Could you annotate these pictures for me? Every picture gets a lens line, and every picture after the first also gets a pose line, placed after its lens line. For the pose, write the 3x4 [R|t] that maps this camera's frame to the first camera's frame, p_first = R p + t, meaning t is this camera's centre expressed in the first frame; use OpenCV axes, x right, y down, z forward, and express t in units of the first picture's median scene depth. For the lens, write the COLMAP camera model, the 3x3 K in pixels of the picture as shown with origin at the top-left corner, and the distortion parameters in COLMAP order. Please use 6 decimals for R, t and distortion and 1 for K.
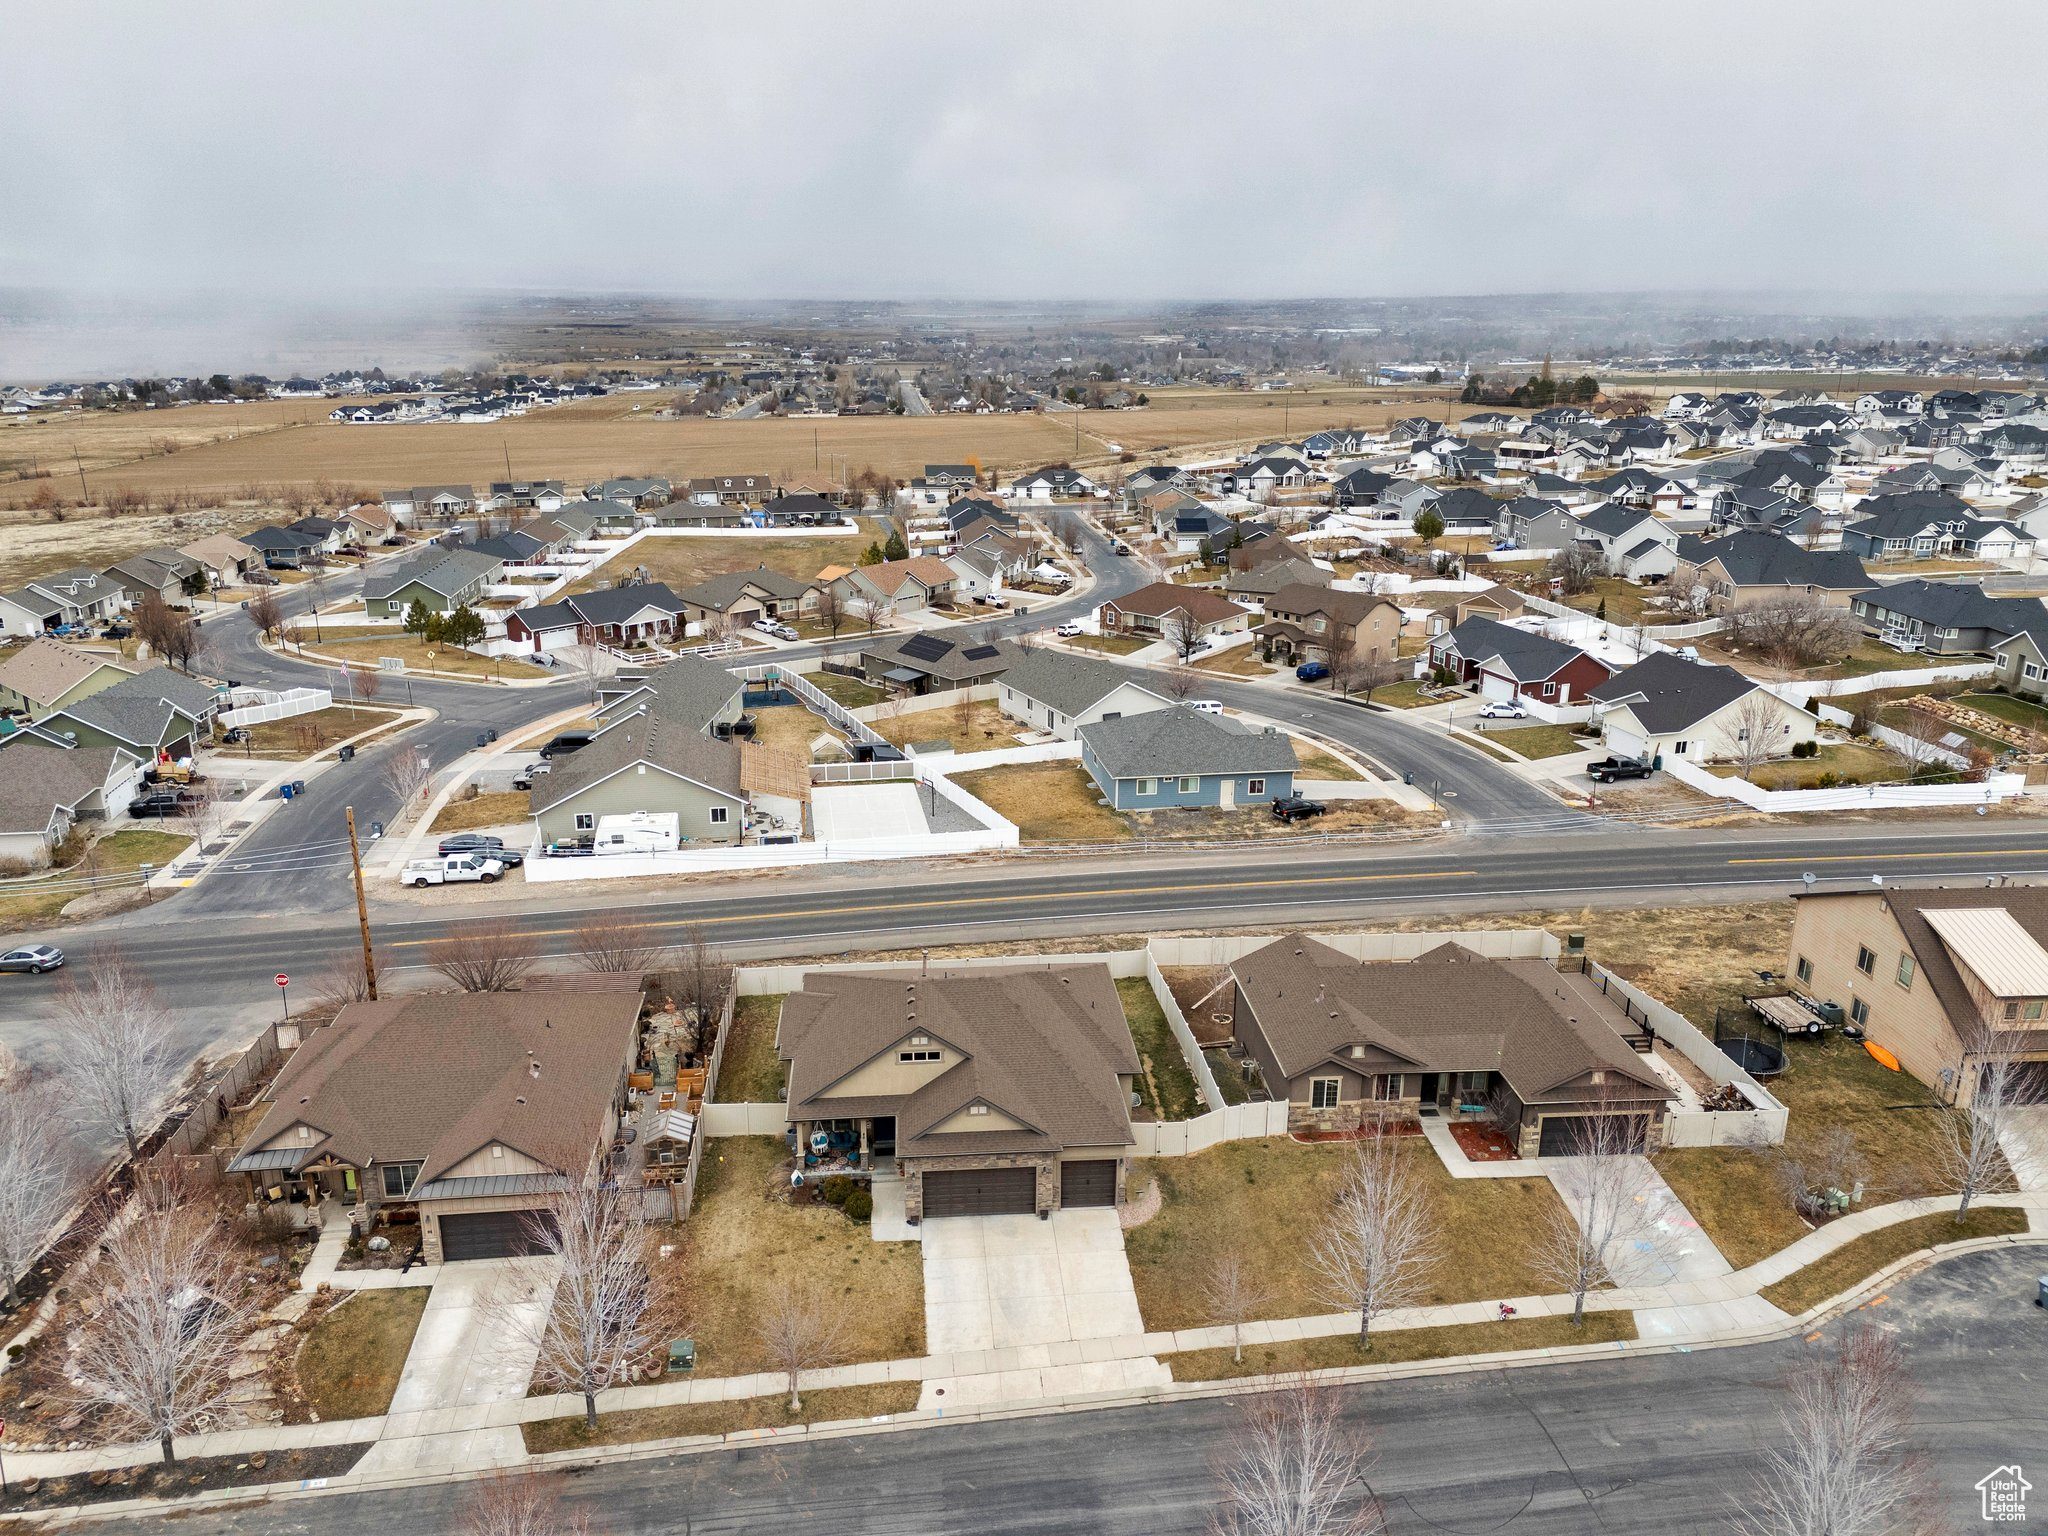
lens RADIAL K [[1498.3, 0, 1021.2], [0, 1498.3, 755.0], [0, 0, 1]] dist [0.082955, -0.071260]
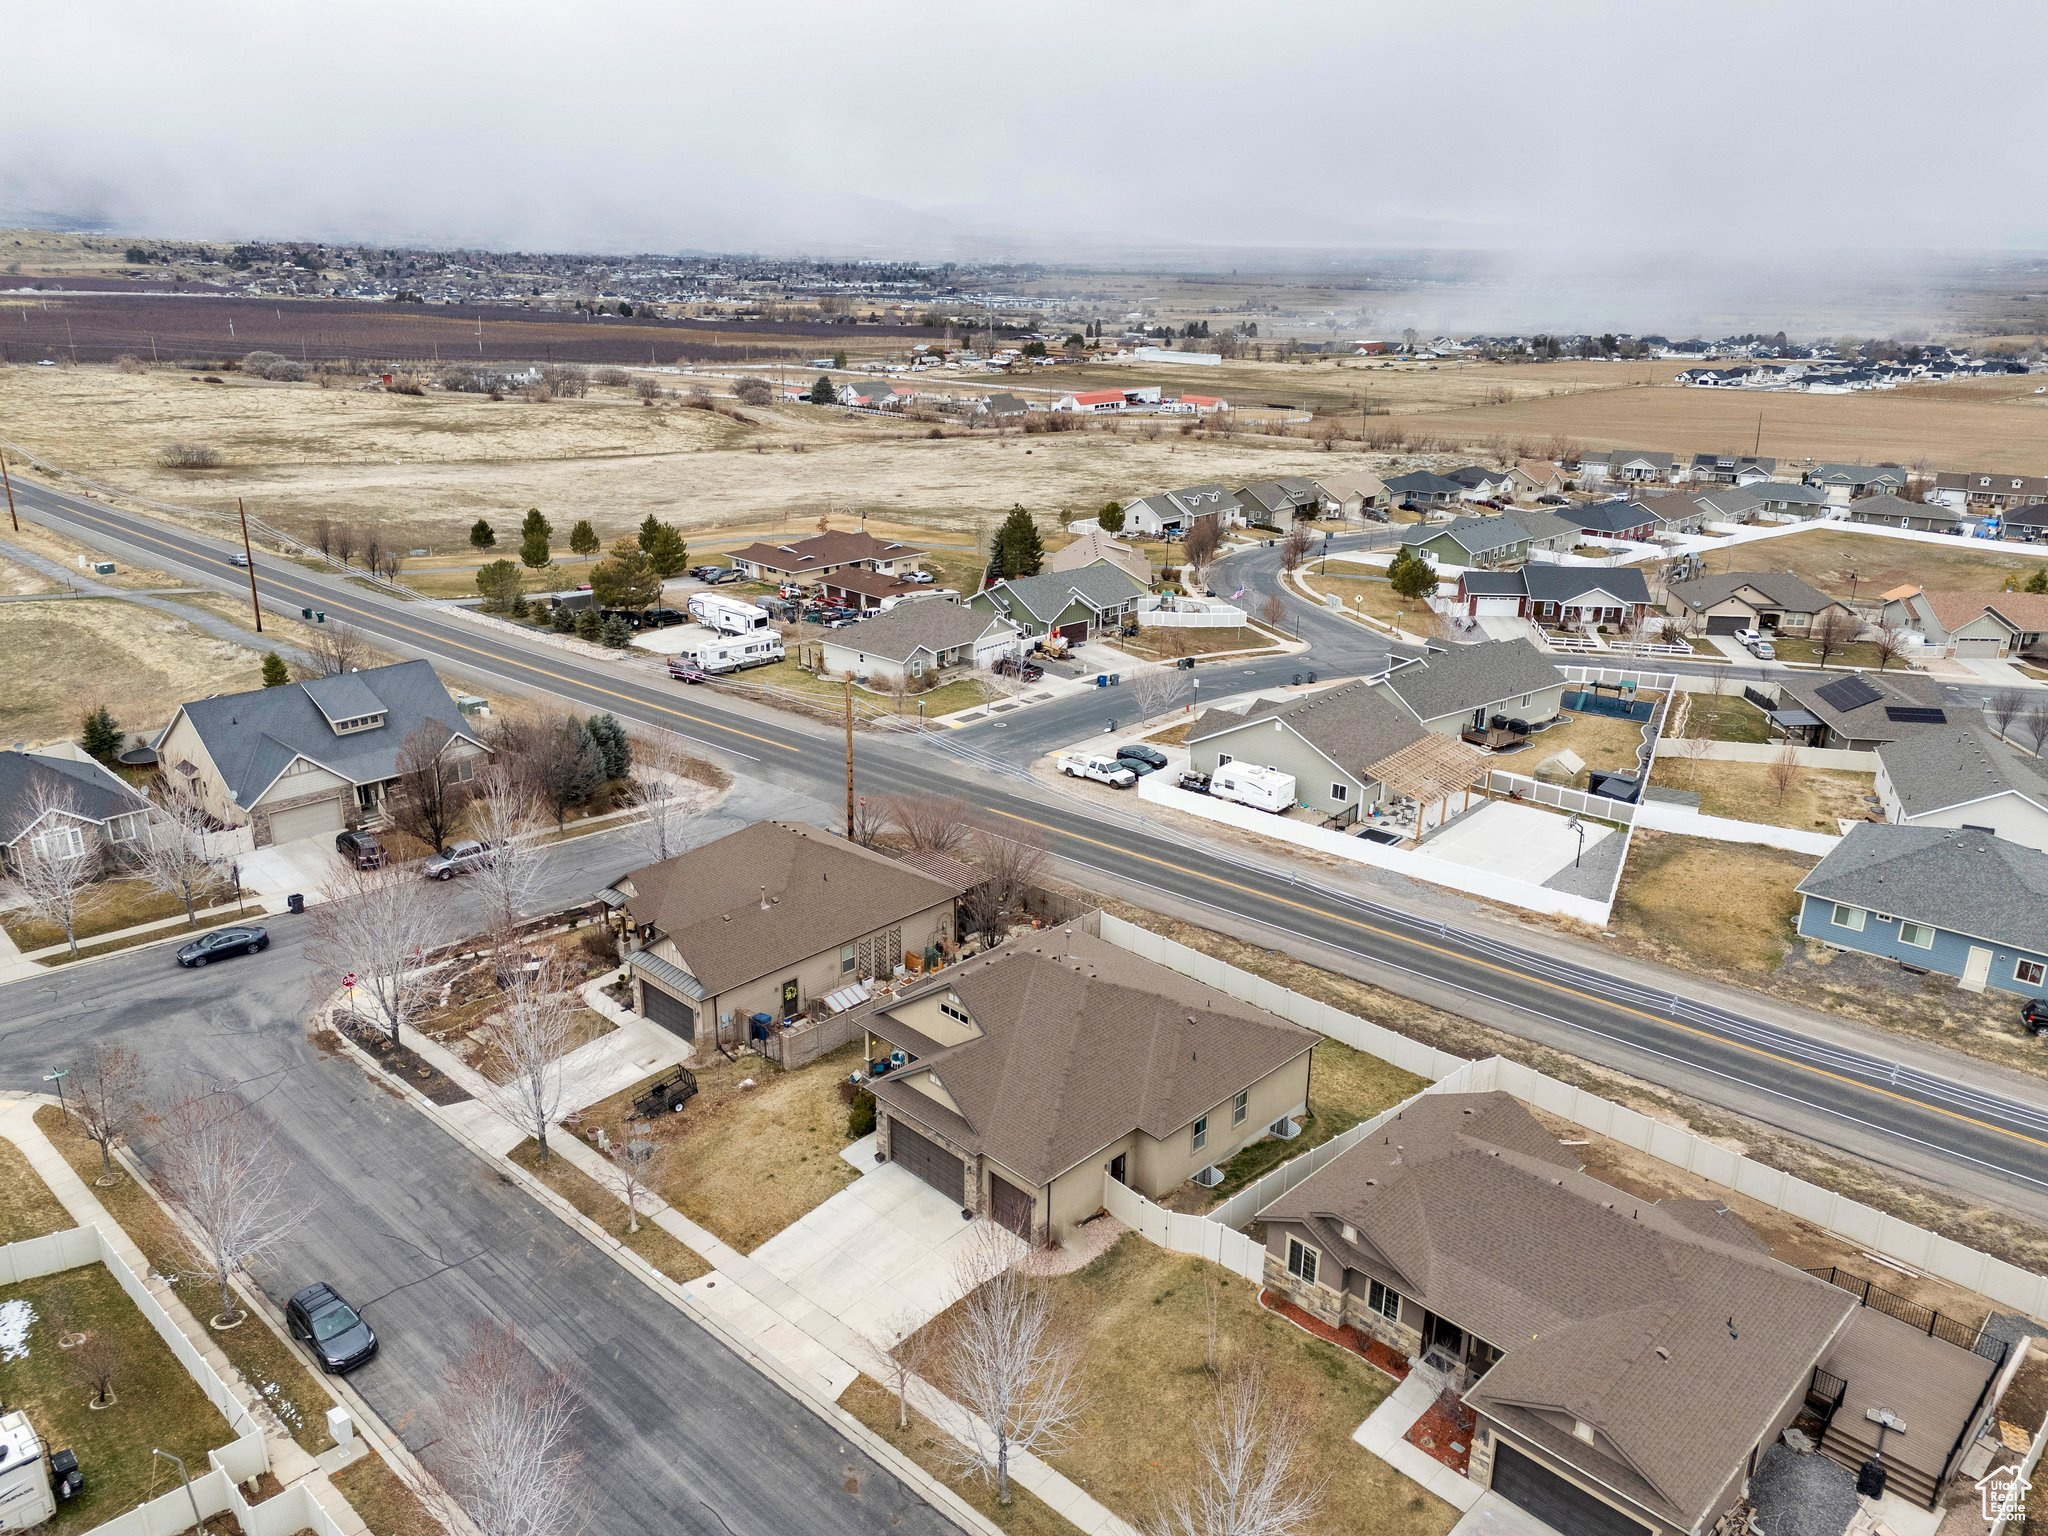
lens RADIAL K [[1498.3, 0, 1021.2], [0, 1498.3, 755.0], [0, 0, 1]] dist [0.082955, -0.071260]
pose [[0.646826, 0.252750, -0.719537, 0.340462], [-0.236608, 0.963436, 0.125727, -0.053625], [0.725005, 0.088925, 0.682978, 0.183120]]
